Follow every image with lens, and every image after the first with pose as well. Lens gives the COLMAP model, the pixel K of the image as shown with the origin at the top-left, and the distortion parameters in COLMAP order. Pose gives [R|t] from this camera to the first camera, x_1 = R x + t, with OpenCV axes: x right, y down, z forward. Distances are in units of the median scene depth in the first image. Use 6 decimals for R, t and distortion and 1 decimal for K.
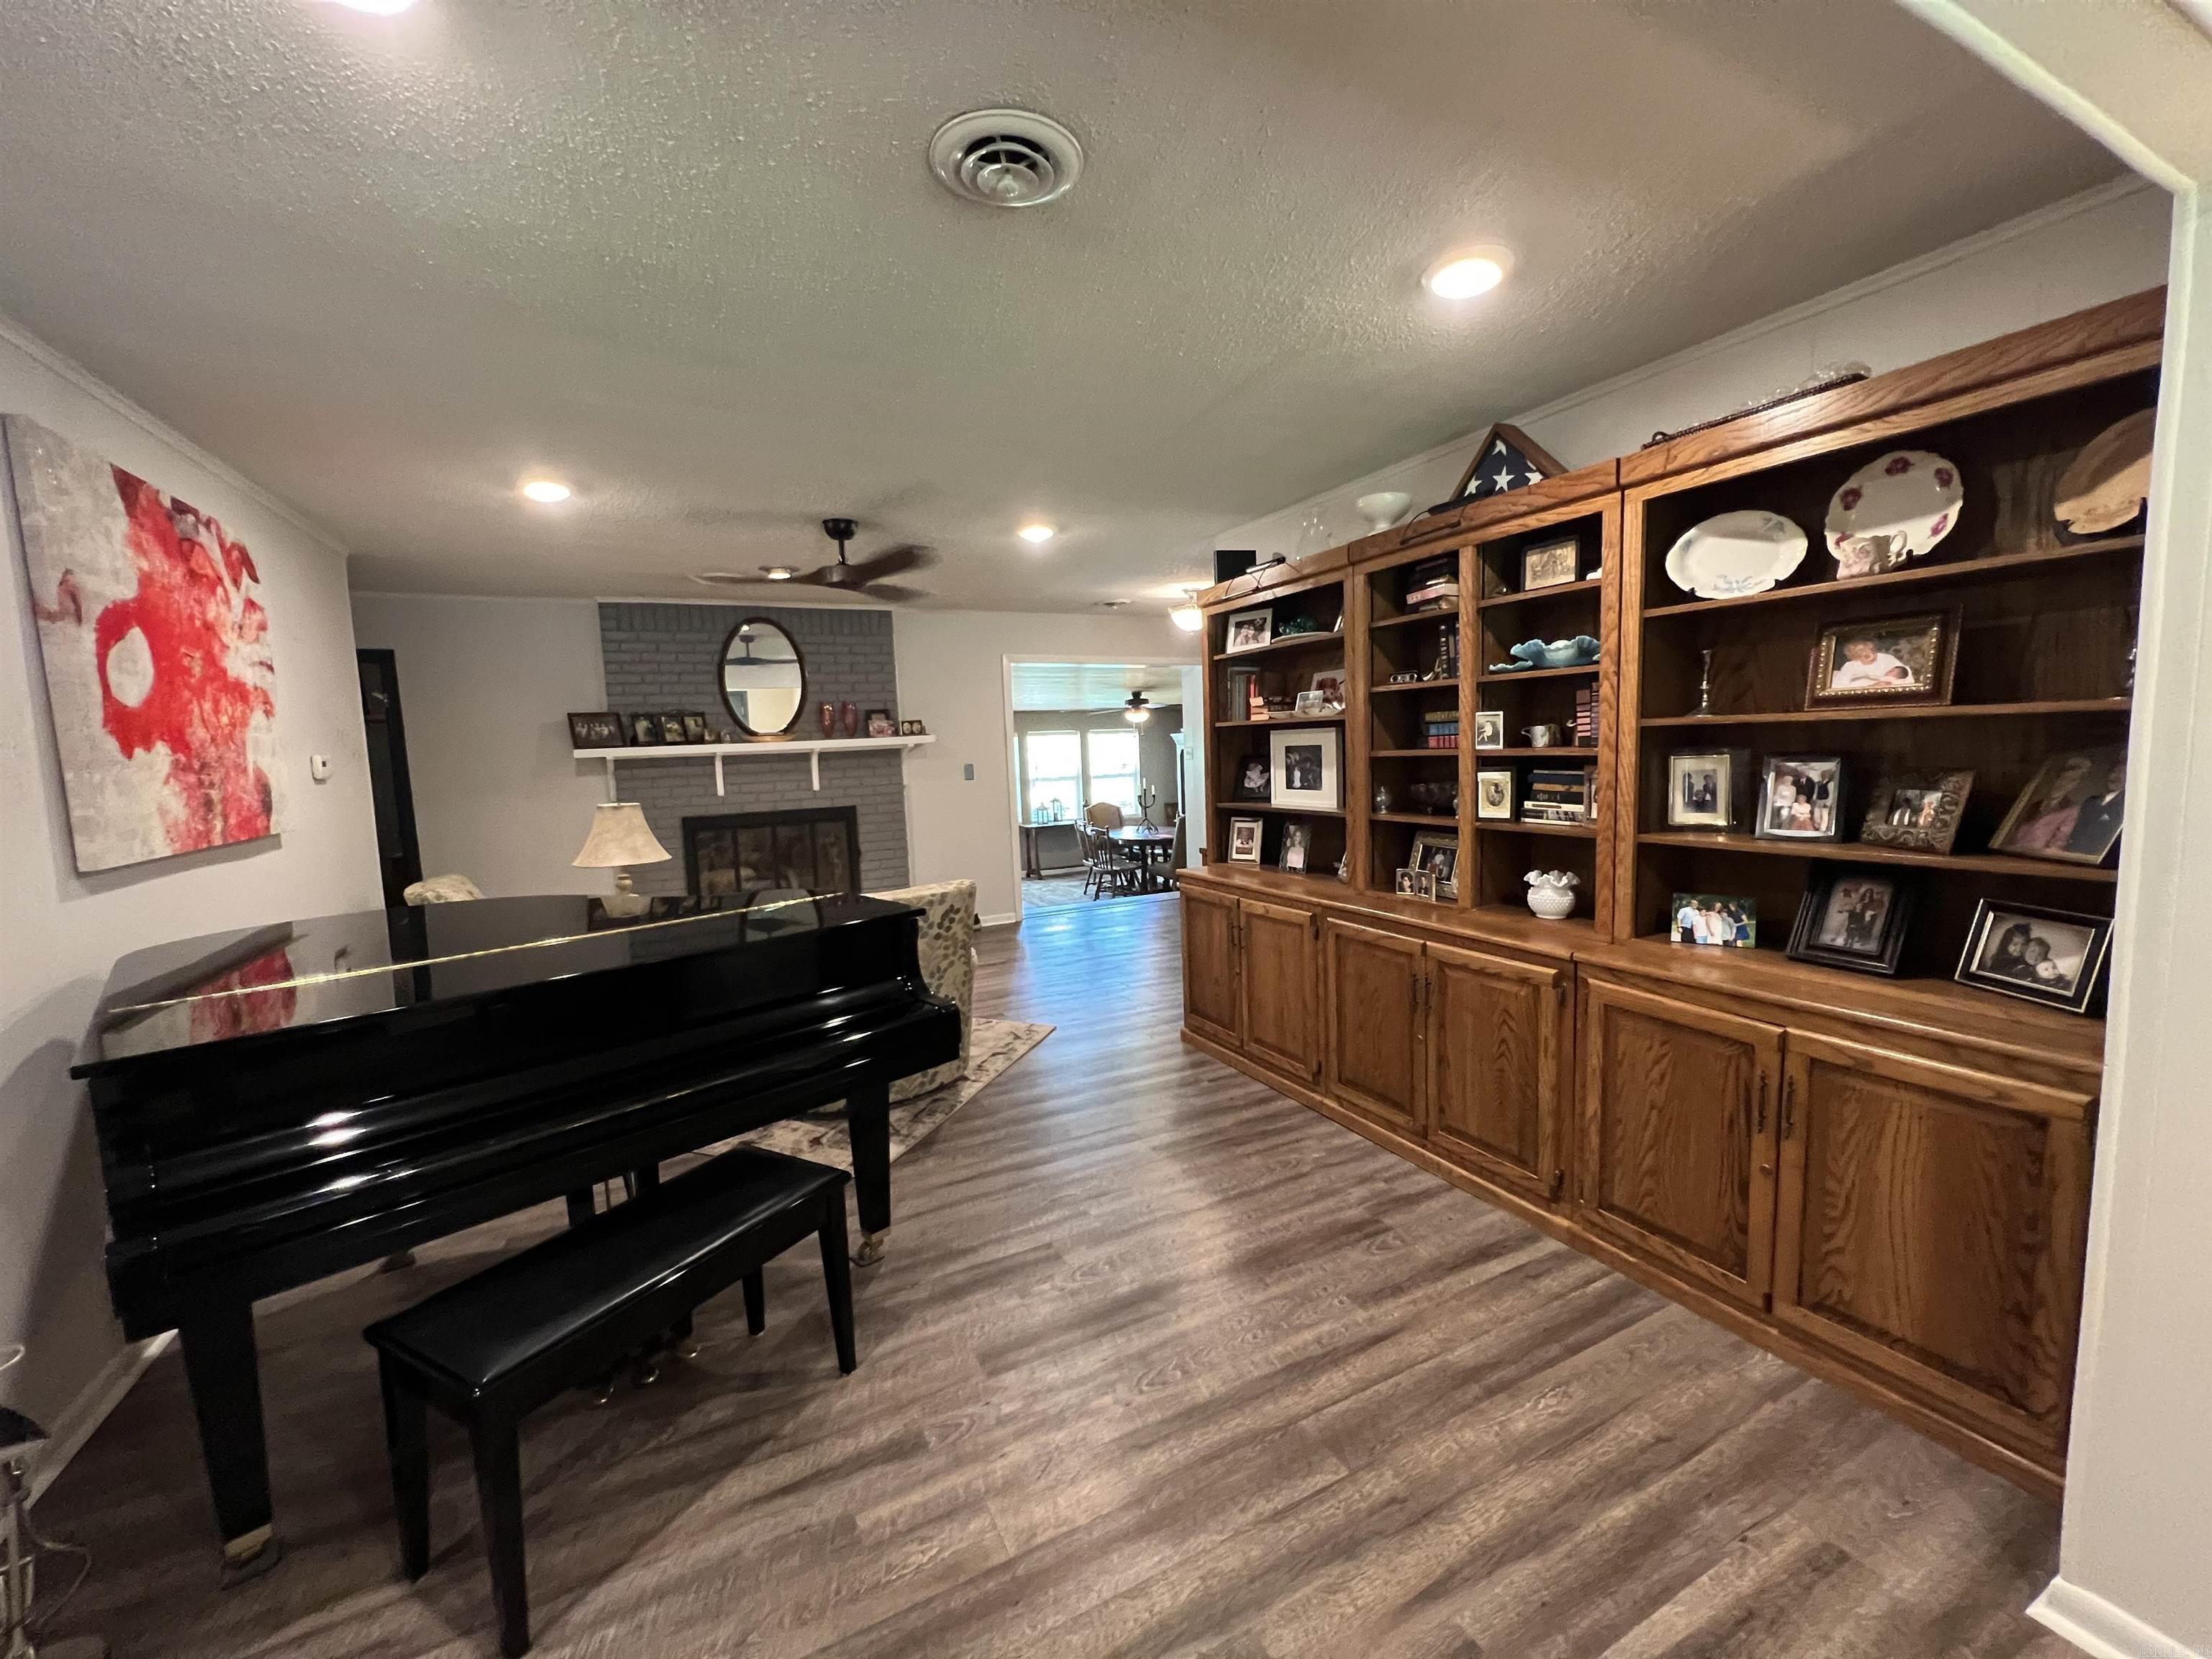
lens RADIAL K [[885.6, 0, 1109.2], [0, 885.6, 831.7], [0, 0, 1]] dist [-0.002344, 0.000488]
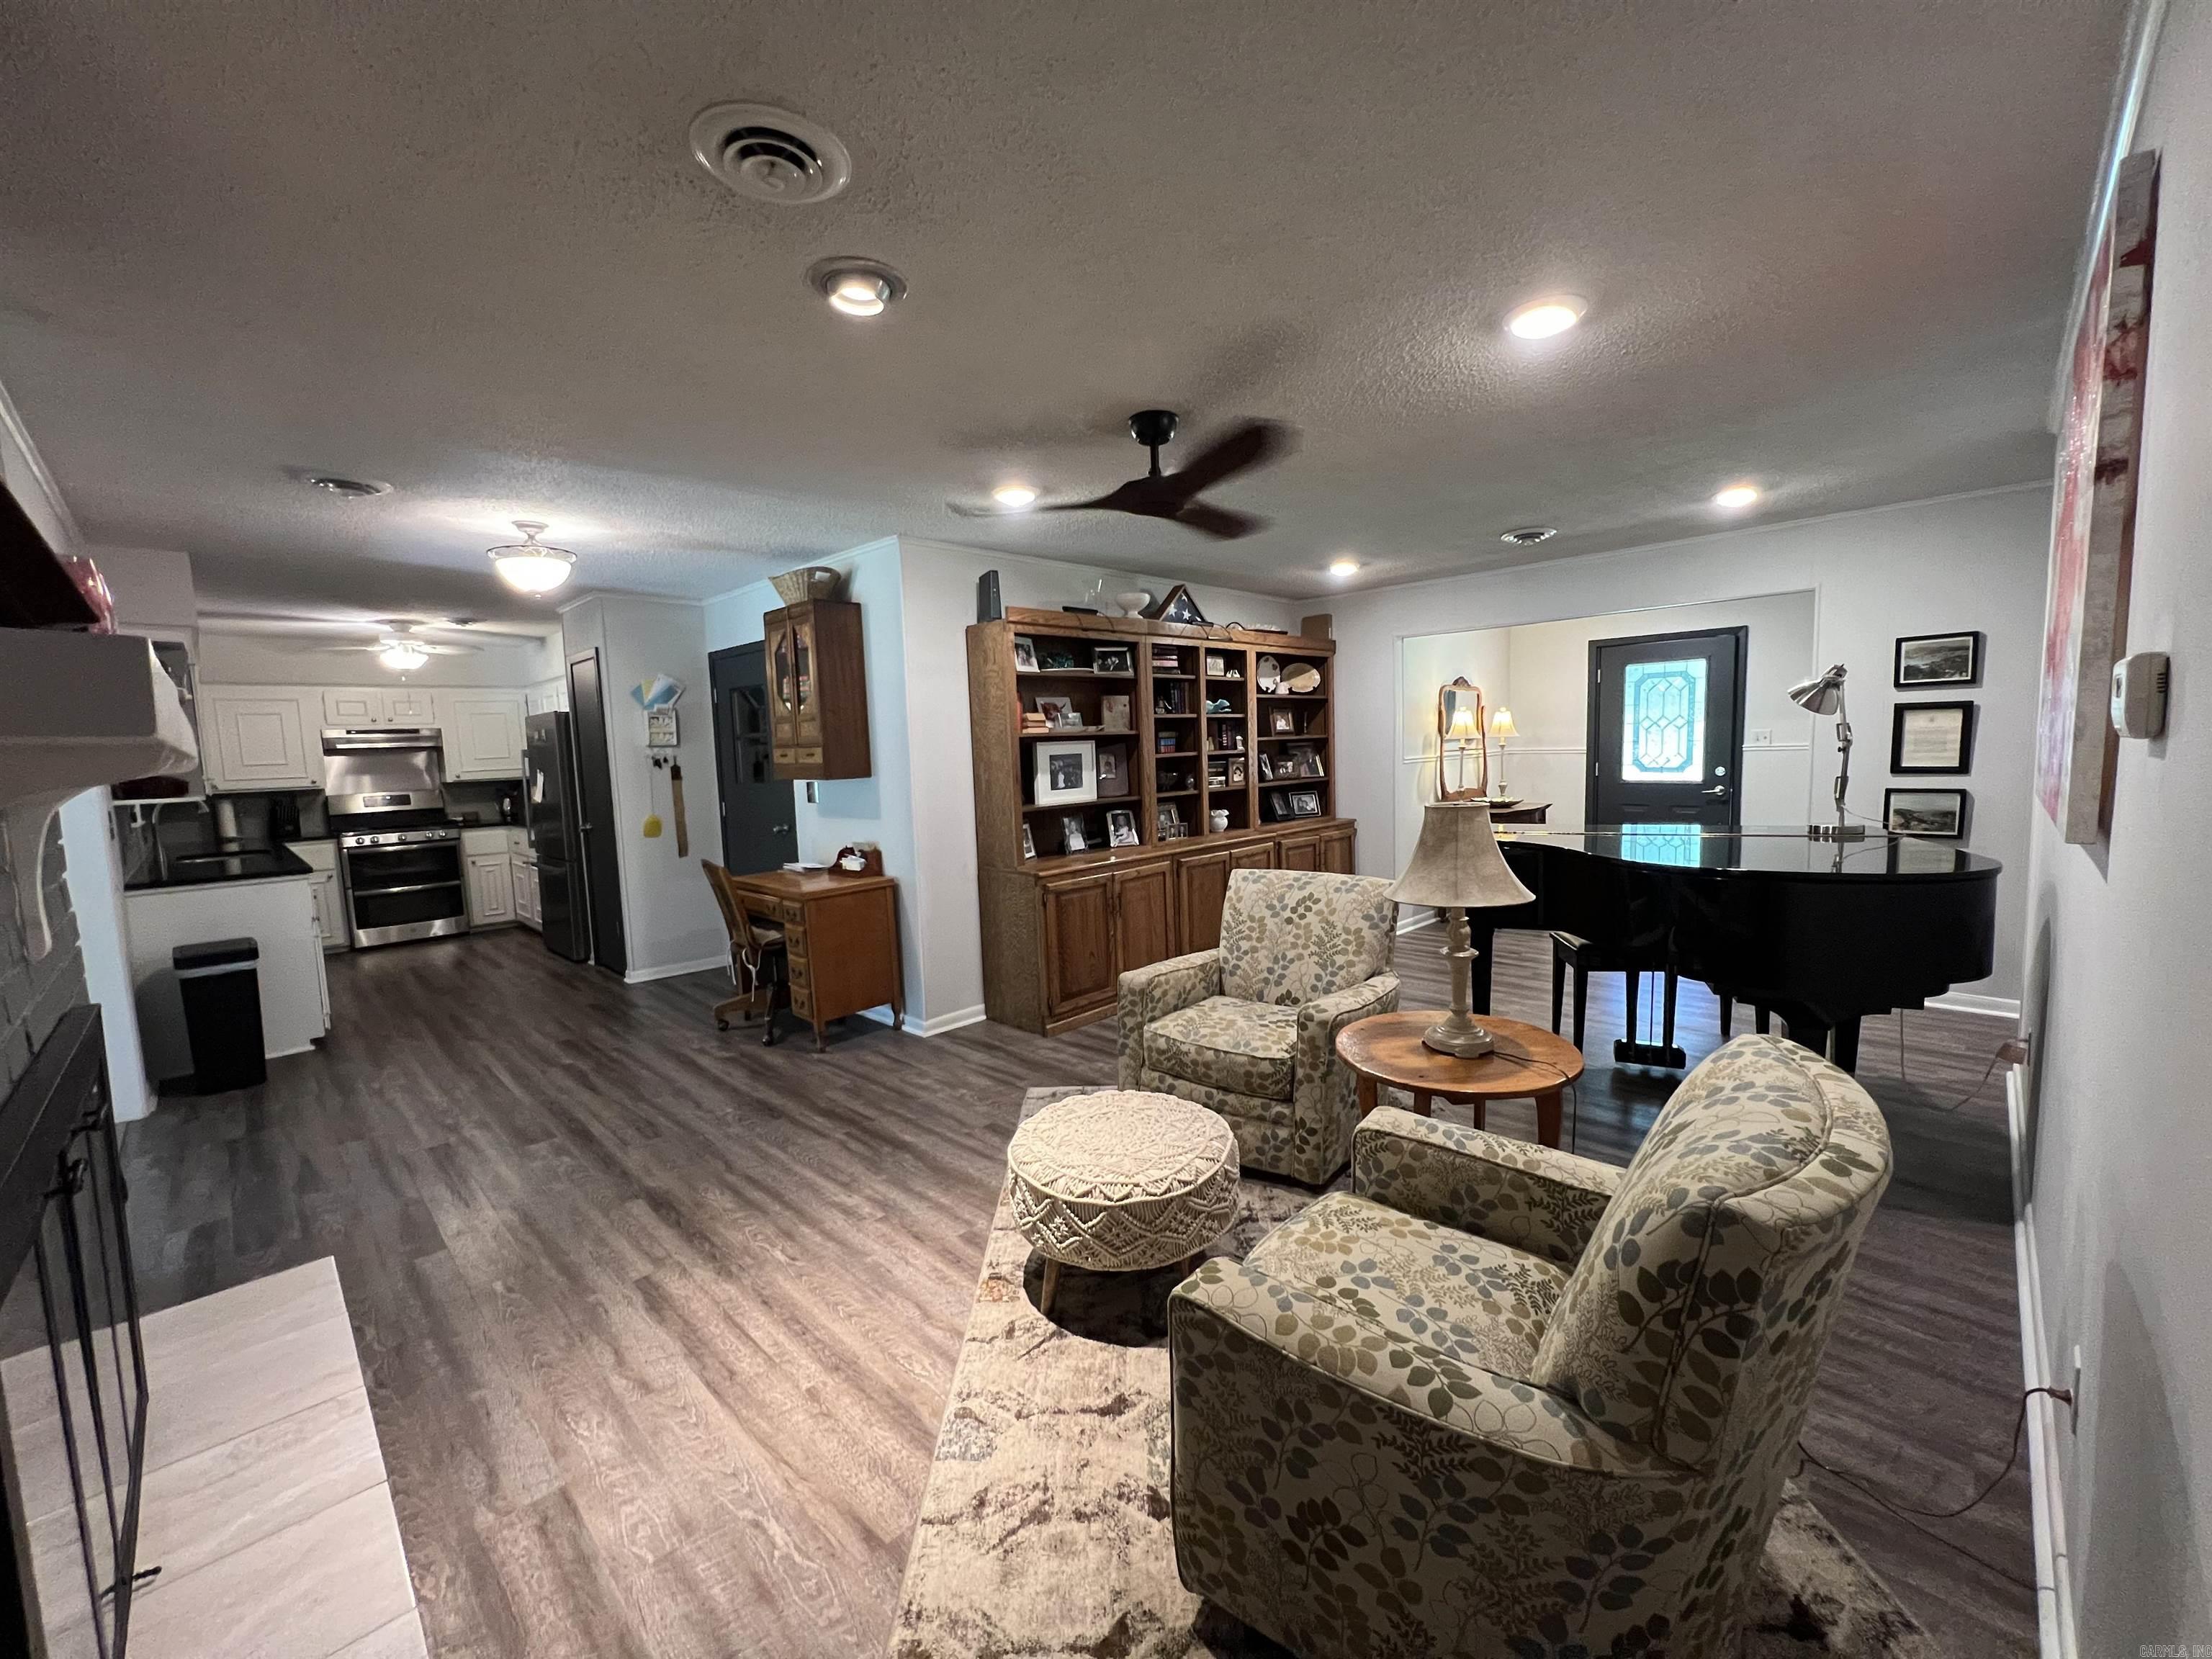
lens RADIAL K [[885.6, 0, 1109.2], [0, 885.6, 831.7], [0, 0, 1]] dist [-0.002344, 0.000488]
pose [[-0.312080, -0.045881, 0.948947, -1.184537], [0.142716, 0.985235, 0.094571, -0.116097], [-0.939275, 0.164944, -0.300924, 1.572337]]
